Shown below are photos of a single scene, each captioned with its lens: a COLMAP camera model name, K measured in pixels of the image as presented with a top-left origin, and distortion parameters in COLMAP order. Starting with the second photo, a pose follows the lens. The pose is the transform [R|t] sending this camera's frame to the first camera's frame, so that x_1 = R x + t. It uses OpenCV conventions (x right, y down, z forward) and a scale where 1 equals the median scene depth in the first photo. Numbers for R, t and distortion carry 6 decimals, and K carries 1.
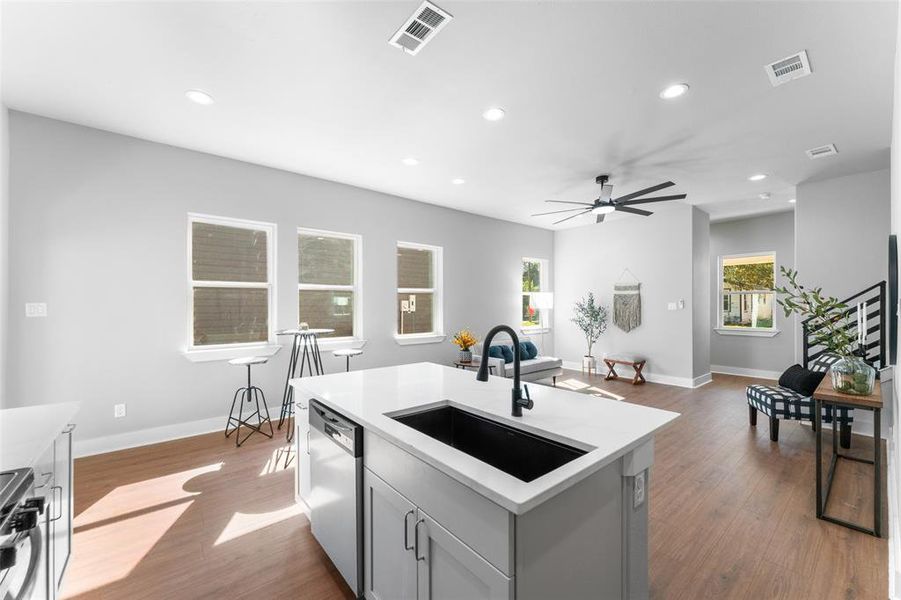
lens RADIAL K [[355.3, 0, 451.3], [0, 355.3, 298.2], [0, 0, 1]] dist [-0.000176, -0.000405]
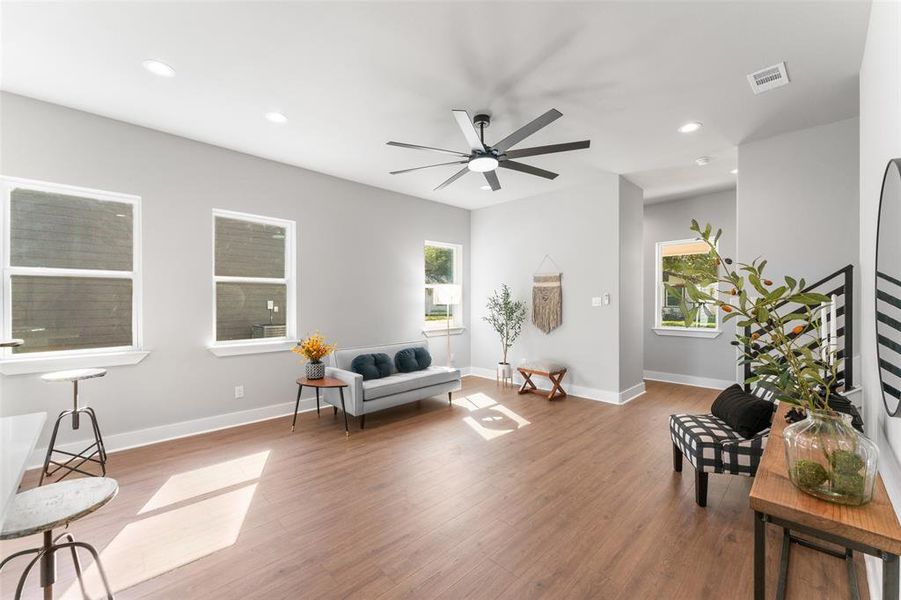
lens RADIAL K [[355.3, 0, 458.1], [0, 355.3, 294.1], [0, 0, 1]] dist [-0.000176, -0.000405]
pose [[0.996144, 0.001985, 0.087706, 0.255360], [-0.002071, 0.999997, 0.000893, 0.006223], [-0.087704, -0.001071, 0.996146, 0.243832]]
